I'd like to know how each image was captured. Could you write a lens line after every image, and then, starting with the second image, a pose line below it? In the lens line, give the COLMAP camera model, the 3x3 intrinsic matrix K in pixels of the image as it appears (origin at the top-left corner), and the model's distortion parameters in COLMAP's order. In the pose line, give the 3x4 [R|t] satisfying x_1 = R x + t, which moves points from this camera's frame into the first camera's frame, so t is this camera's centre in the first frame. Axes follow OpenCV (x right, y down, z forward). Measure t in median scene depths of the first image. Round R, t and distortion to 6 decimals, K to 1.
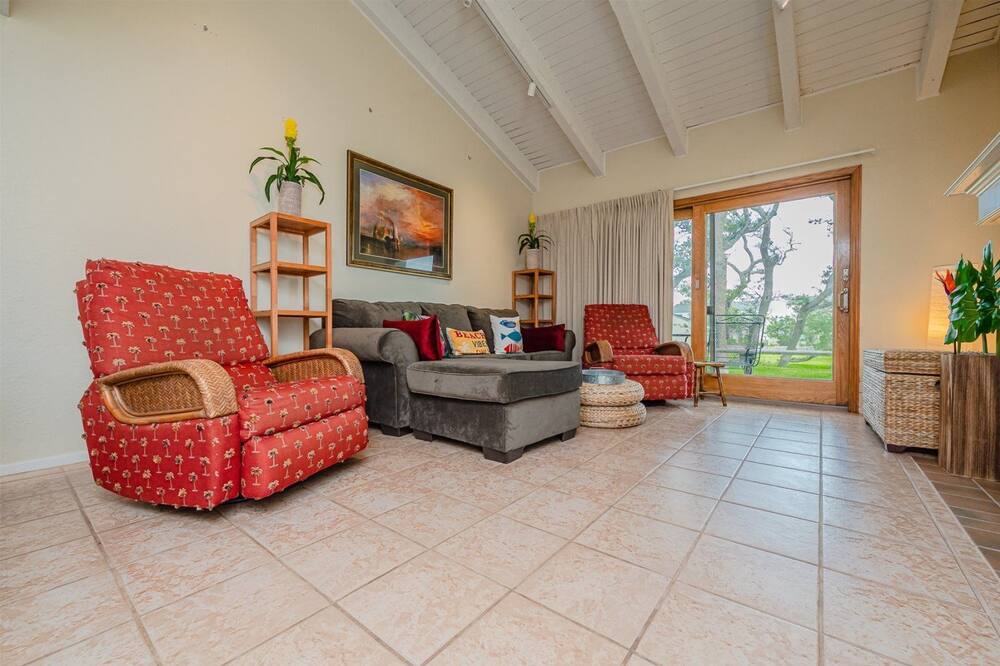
lens RADIAL K [[399.4, 0, 500.0], [0, 399.4, 333.0], [0, 0, 1]] dist [-0.001907, -0.000406]
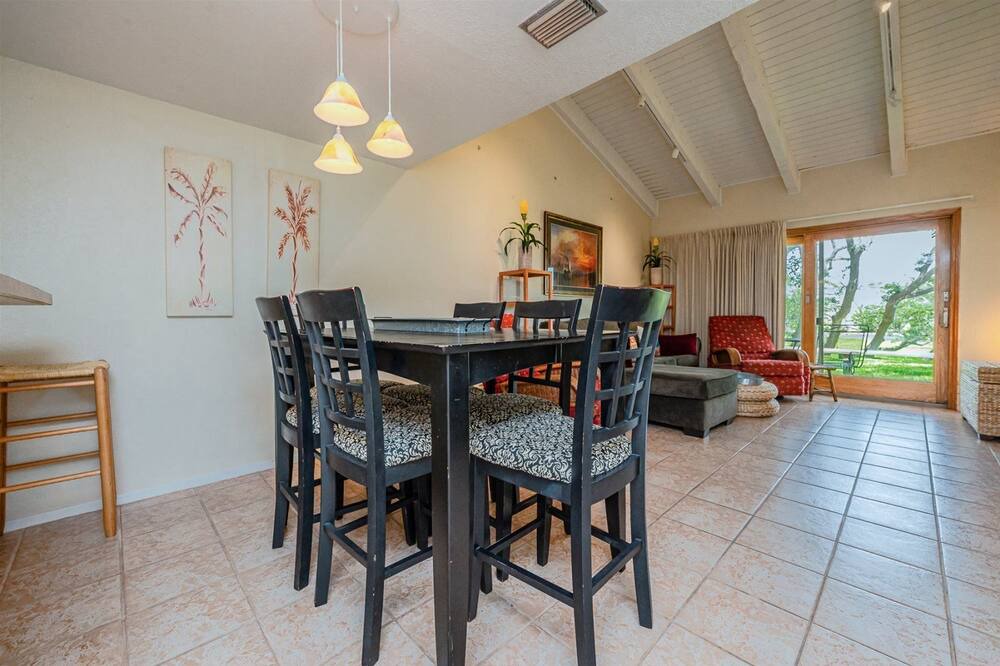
lens RADIAL K [[408.3, 0, 498.3], [0, 408.3, 318.7], [0, 0, 1]] dist [-0.000487, -0.000004]
pose [[0.993768, 0.000040, -0.111465, -0.340144], [0.000918, 0.999963, 0.008544, -0.087013], [0.111462, -0.008593, 0.993732, -0.377986]]
